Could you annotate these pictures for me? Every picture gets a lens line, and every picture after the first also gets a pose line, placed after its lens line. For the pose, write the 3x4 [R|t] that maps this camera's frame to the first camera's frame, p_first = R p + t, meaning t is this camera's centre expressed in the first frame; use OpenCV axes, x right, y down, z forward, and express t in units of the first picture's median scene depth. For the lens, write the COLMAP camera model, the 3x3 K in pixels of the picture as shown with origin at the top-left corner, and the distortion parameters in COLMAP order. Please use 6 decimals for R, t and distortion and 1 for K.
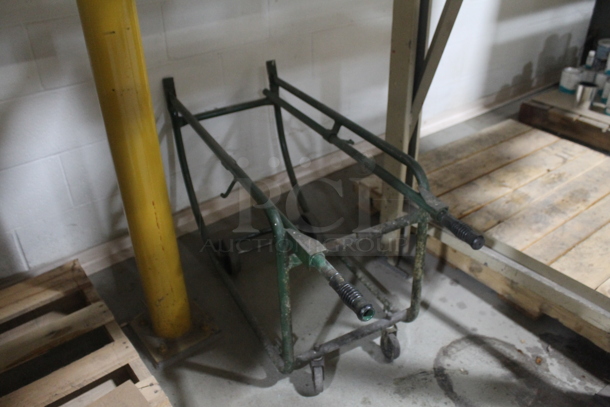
lens RADIAL K [[517.1, 0, 305.0], [0, 517.1, 203.5], [0, 0, 1]] dist [-0.175818, 0.166531]
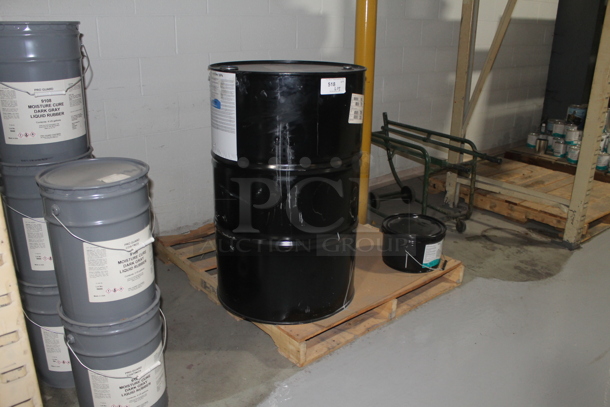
lens RADIAL K [[517.1, 0, 305.0], [0, 517.1, 203.5], [0, 0, 1]] dist [-0.175818, 0.166531]
pose [[0.998957, 0.016719, 0.042500, -0.483666], [-0.007439, 0.977721, -0.209776, 0.519691], [-0.045060, 0.209241, 0.976825, -0.921322]]
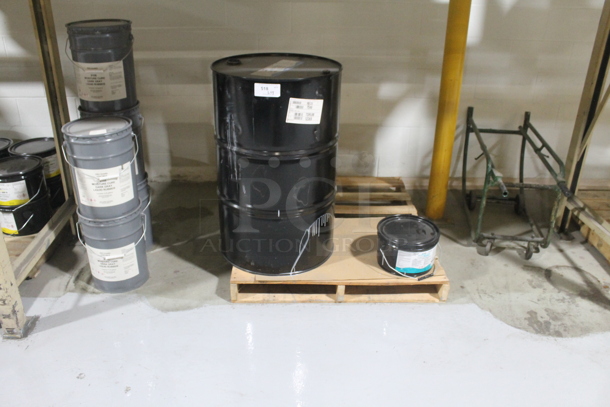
lens RADIAL K [[517.1, 0, 305.0], [0, 517.1, 203.5], [0, 0, 1]] dist [-0.175818, 0.166531]
pose [[0.800679, 0.294006, -0.521990, 0.347354], [-0.339690, 0.940497, 0.008677, 0.304752], [0.493482, 0.170367, 0.852907, -0.929668]]
